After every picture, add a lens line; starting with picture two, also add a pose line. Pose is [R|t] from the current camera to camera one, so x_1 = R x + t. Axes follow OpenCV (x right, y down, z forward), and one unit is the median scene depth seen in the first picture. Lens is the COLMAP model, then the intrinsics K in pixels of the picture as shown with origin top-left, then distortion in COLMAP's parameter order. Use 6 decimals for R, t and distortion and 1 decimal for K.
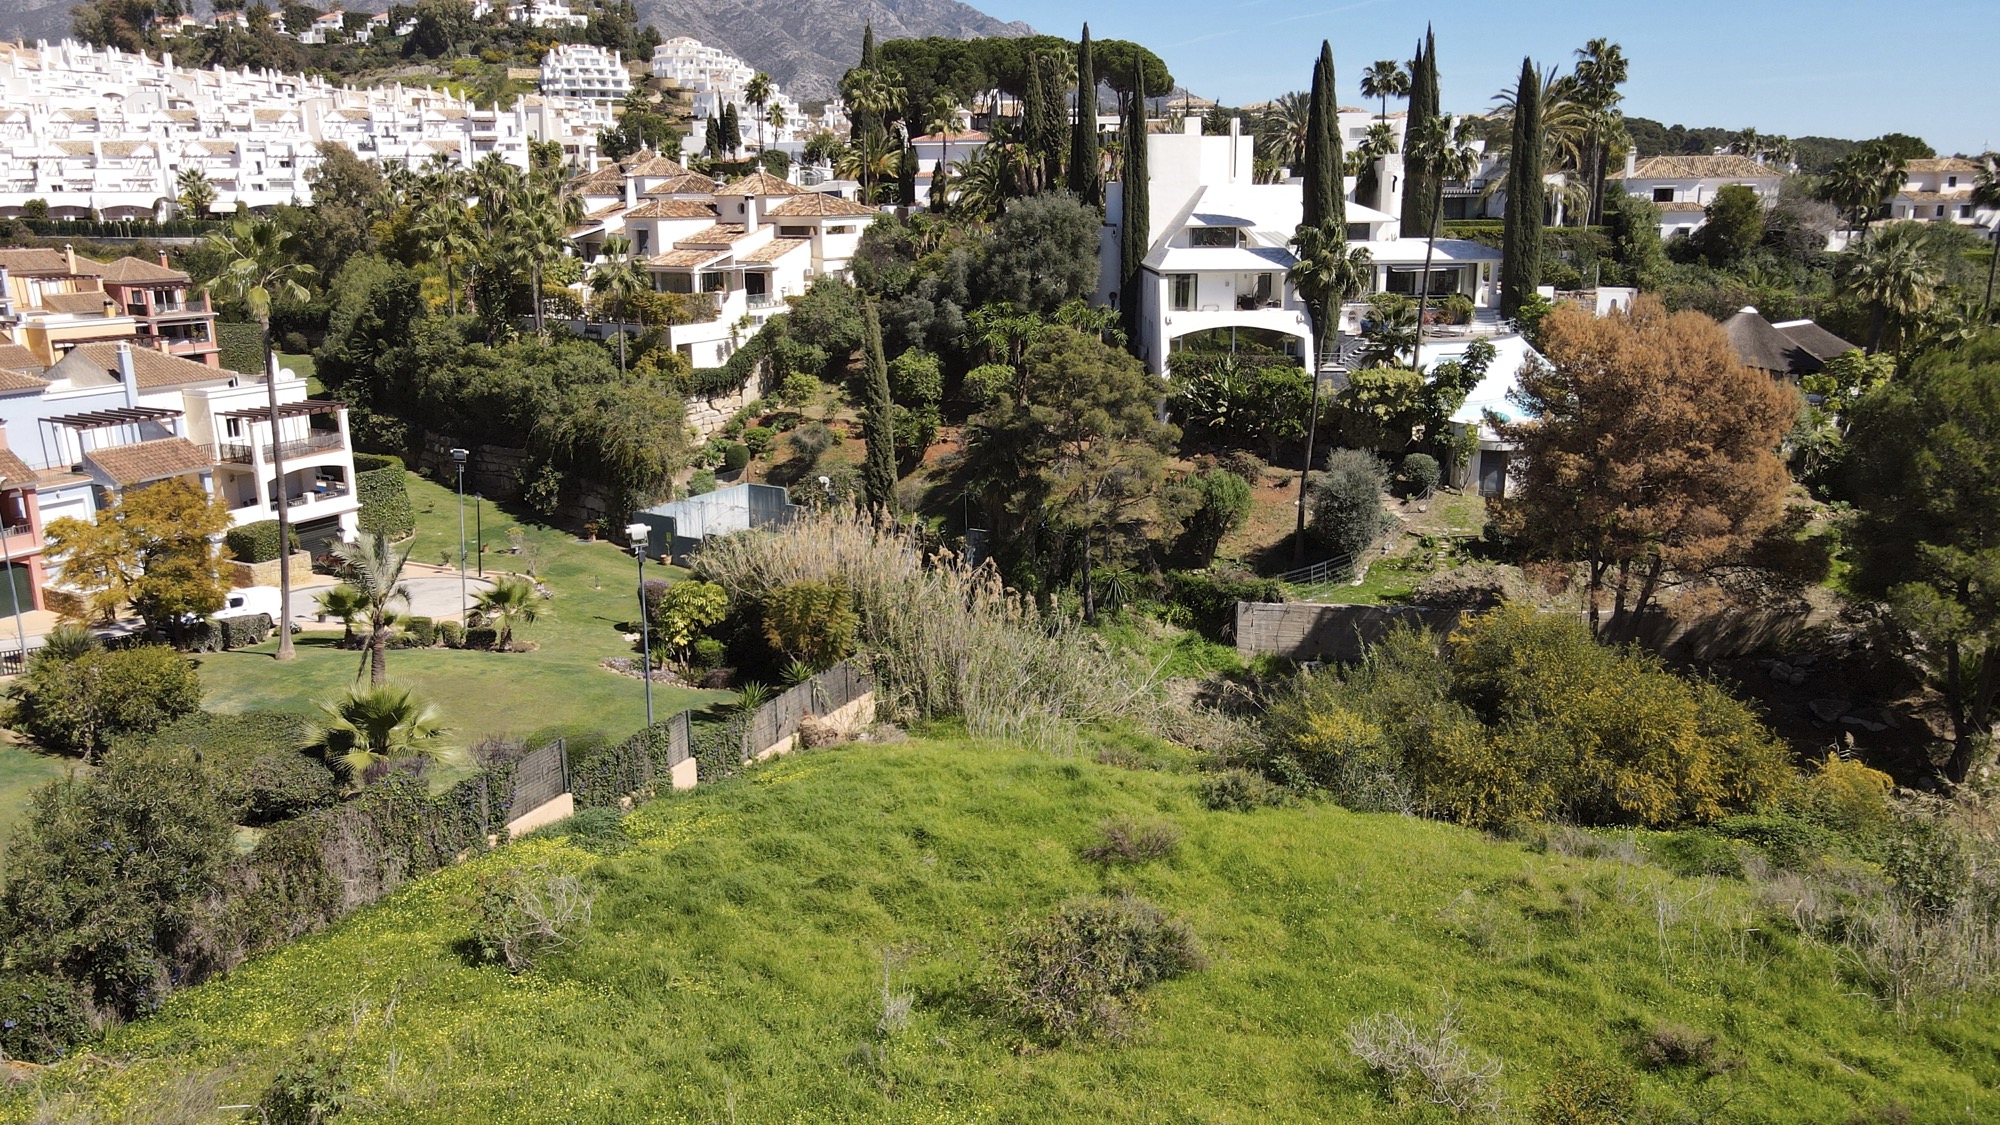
lens RADIAL K [[1472.9, 0, 1002.8], [0, 1472.9, 559.7], [0, 0, 1]] dist [-0.004924, 0.021137]
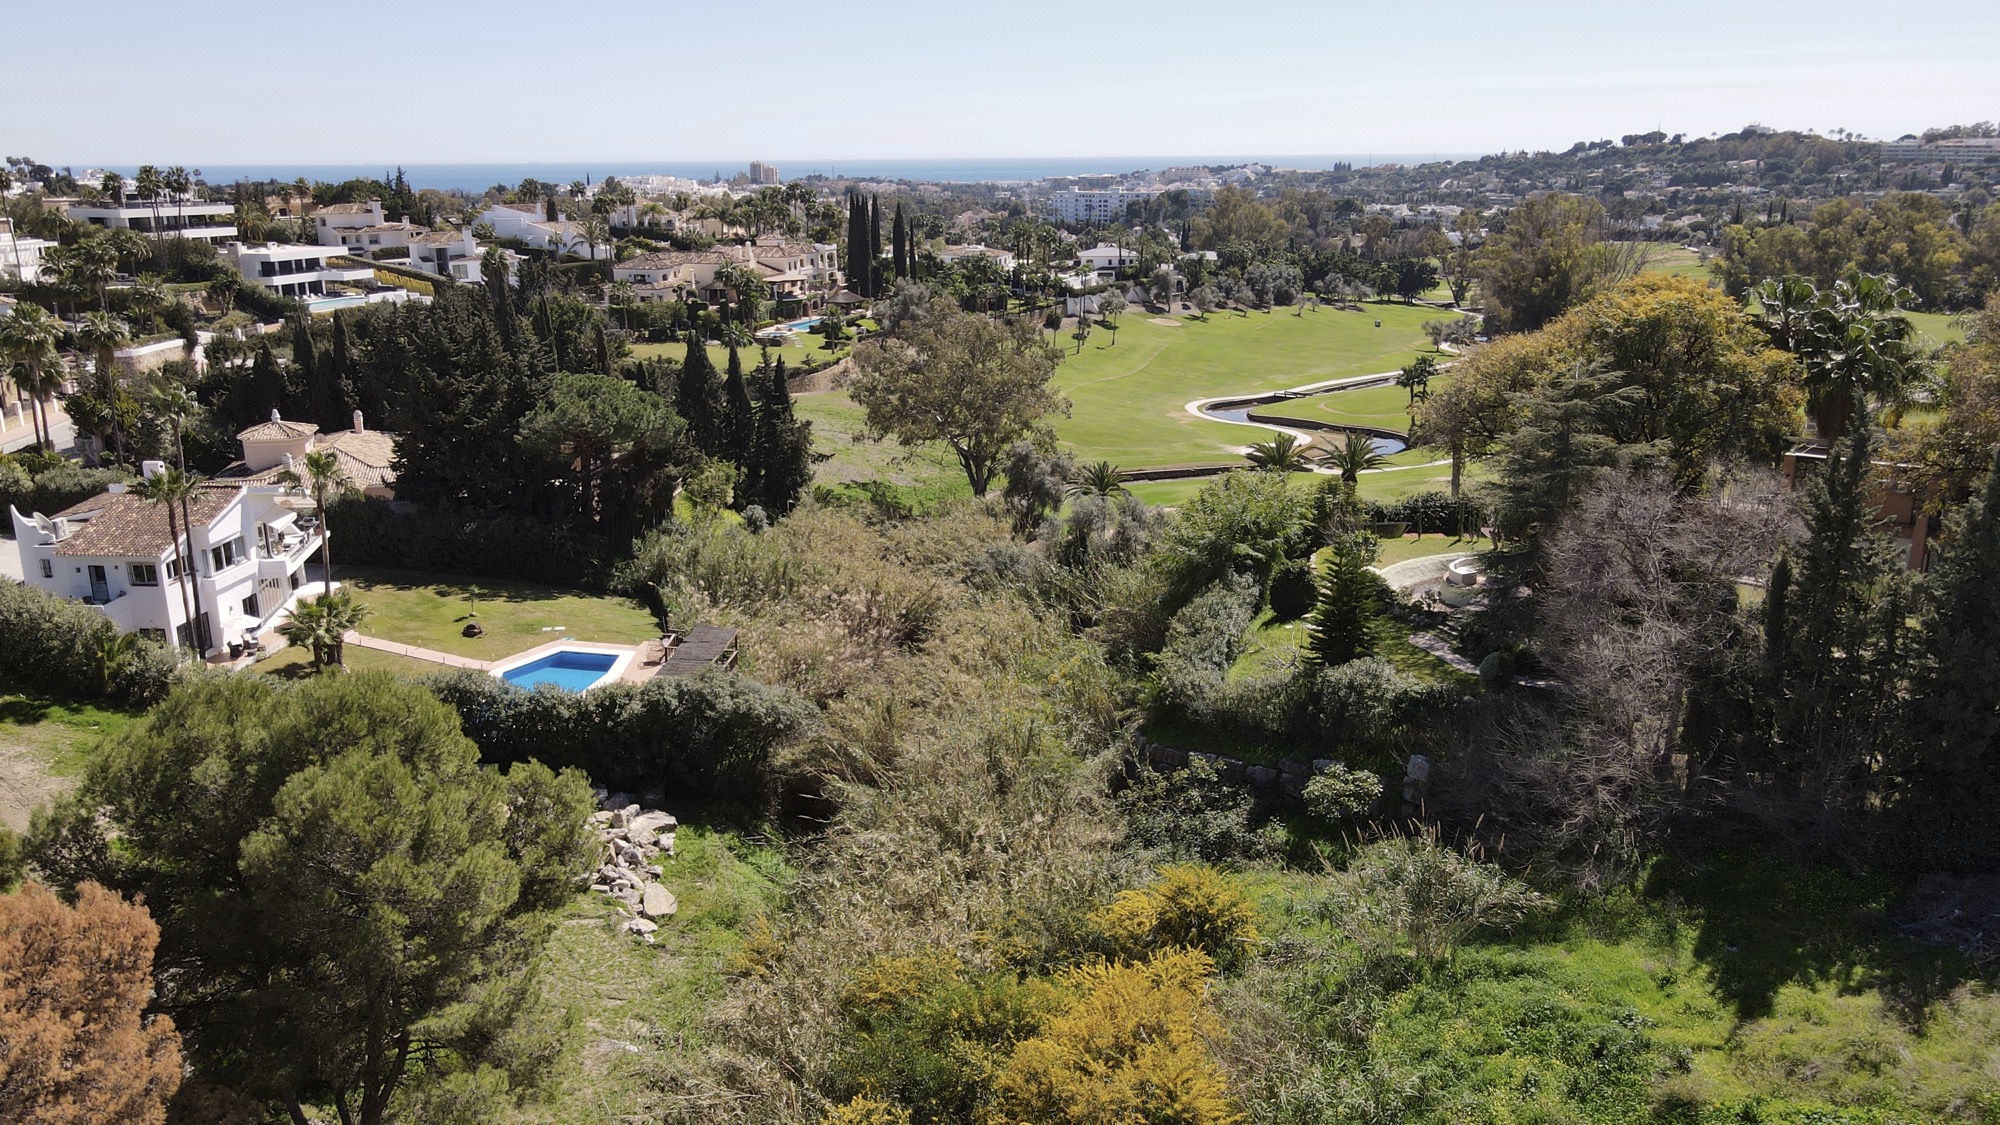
lens RADIAL K [[1472.9, 0, 978.1], [0, 1472.9, 550.1], [0, 0, 1]] dist [-0.004924, 0.021137]
pose [[0.000524, -0.247711, 0.968834, -0.005530], [0.247066, 0.938831, 0.239906, -0.121977], [-0.968999, 0.239240, 0.061693, 0.234930]]
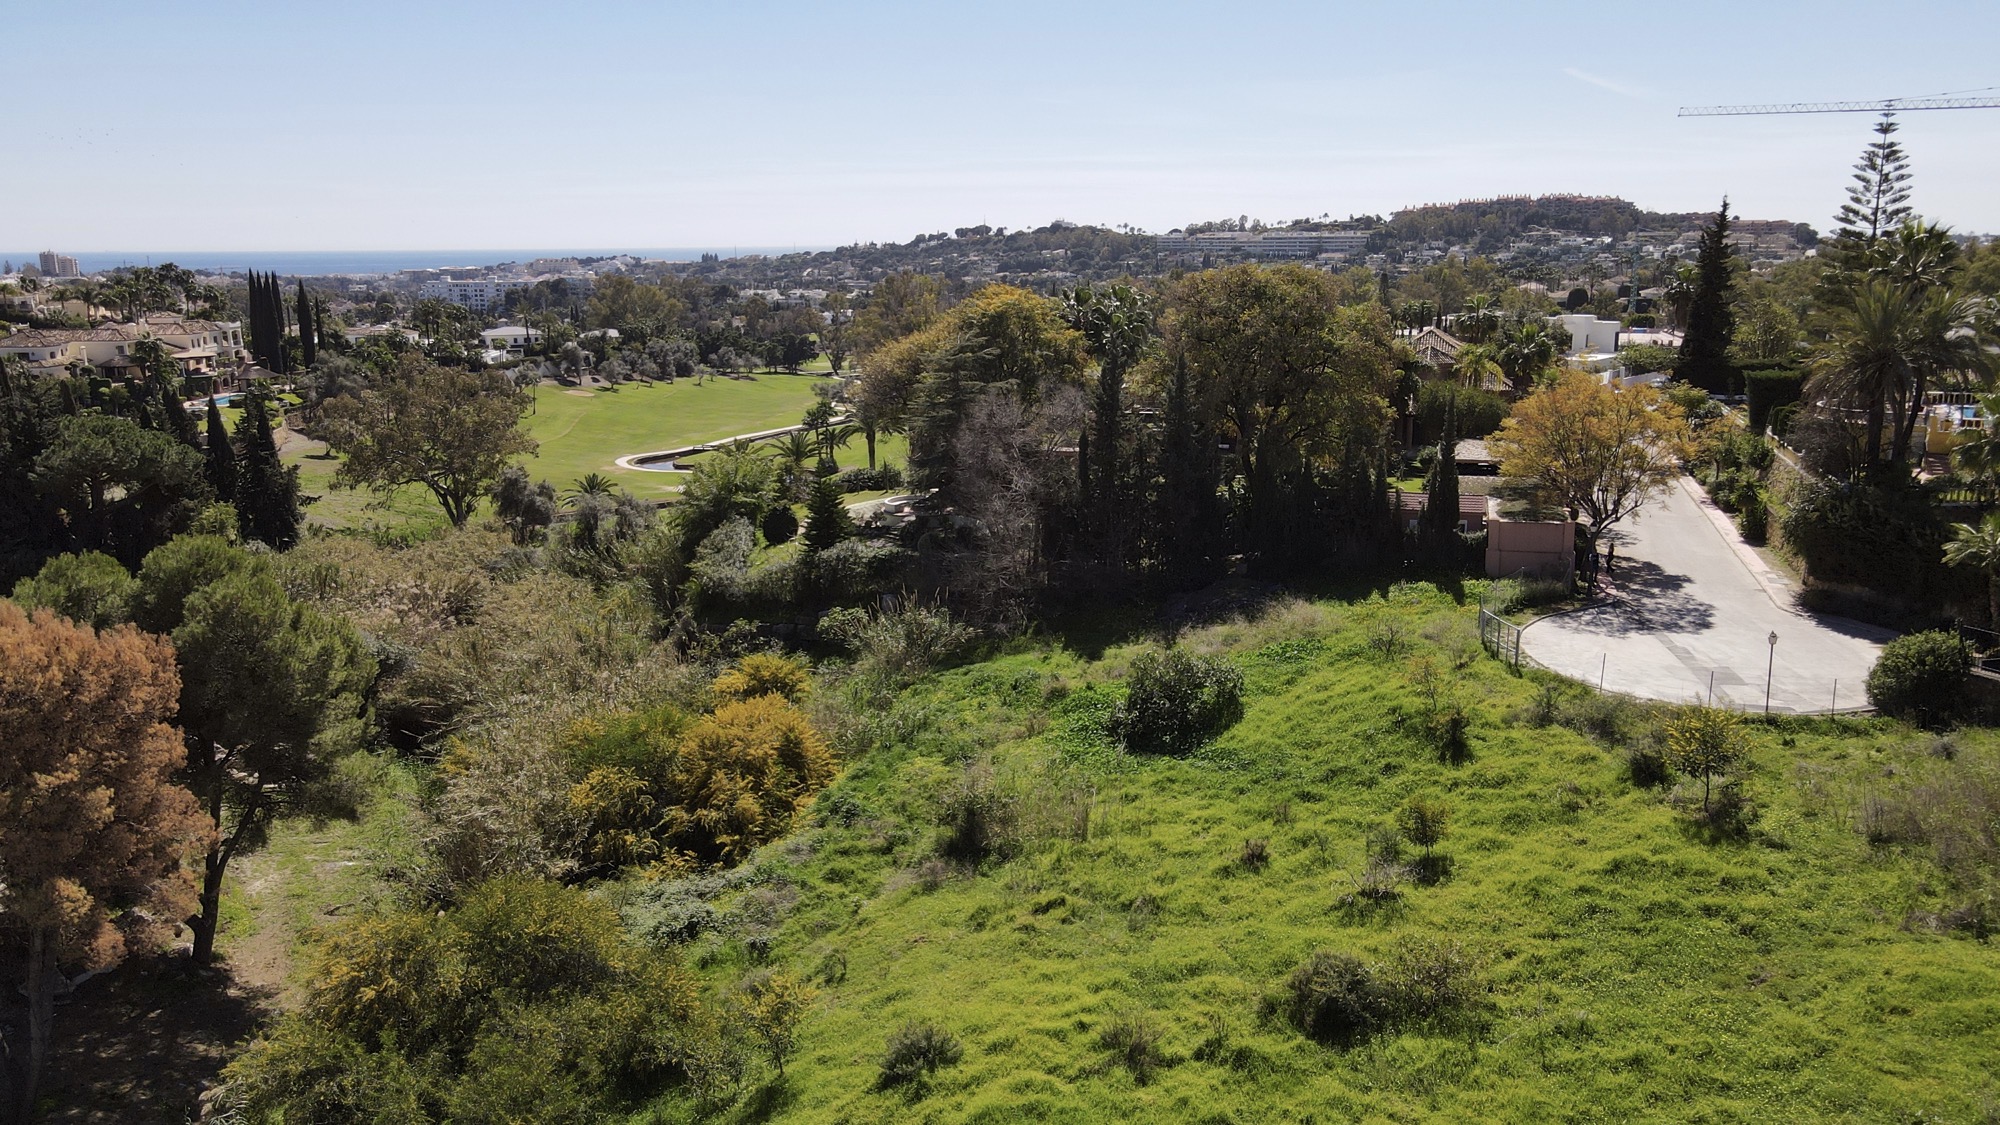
lens RADIAL K [[1472.9, 0, 974.2], [0, 1472.9, 574.3], [0, 0, 1]] dist [-0.004924, 0.021137]
pose [[-0.399274, -0.186705, 0.897620, -0.195614], [0.231405, 0.926826, 0.295712, -0.122342], [-0.887148, 0.325784, -0.326853, 0.324939]]
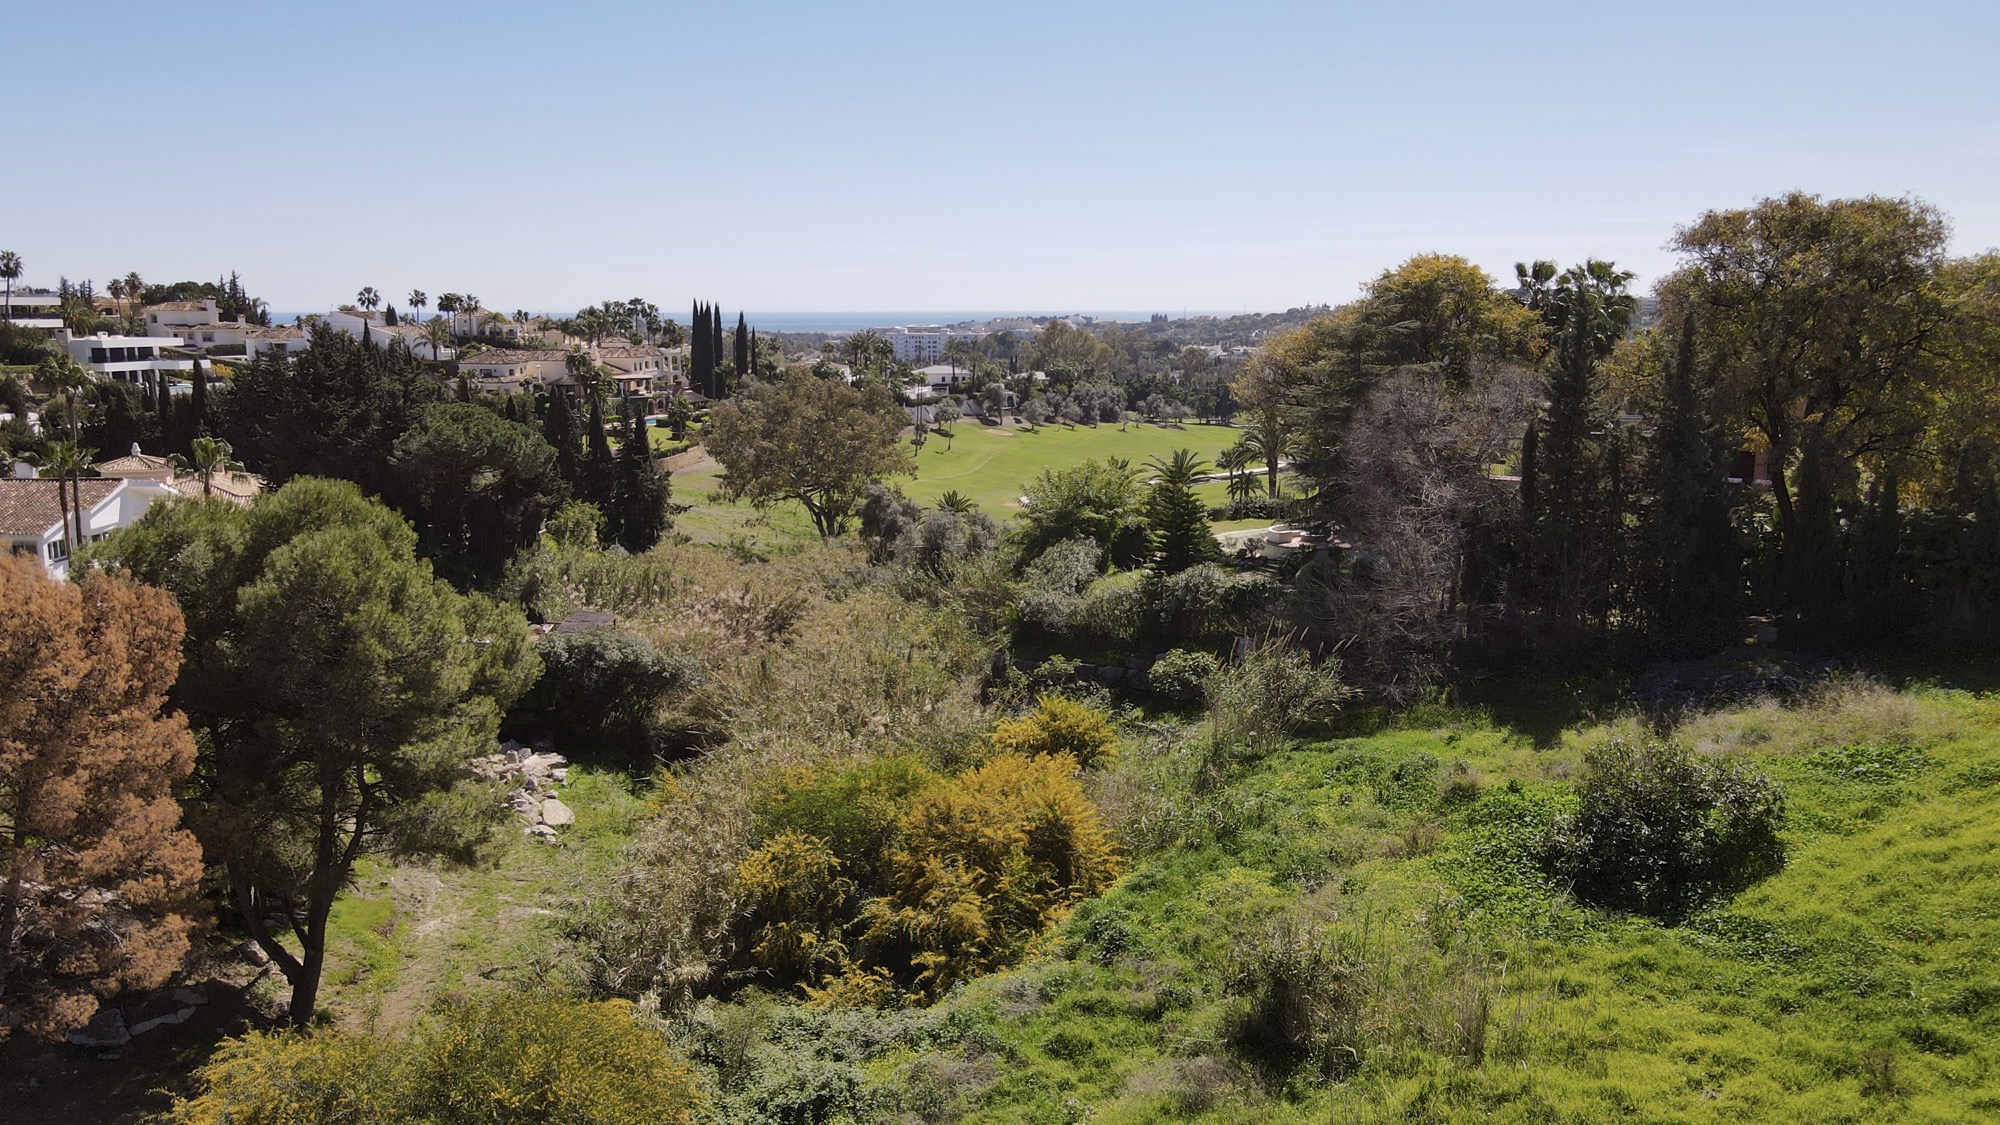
lens RADIAL K [[1472.9, 0, 977.6], [0, 1472.9, 560.2], [0, 0, 1]] dist [-0.004924, 0.021137]
pose [[-0.113228, -0.155166, 0.981378, -0.072105], [0.237923, 0.954758, 0.178407, -0.066268], [-0.964662, 0.253693, -0.071188, 0.265935]]
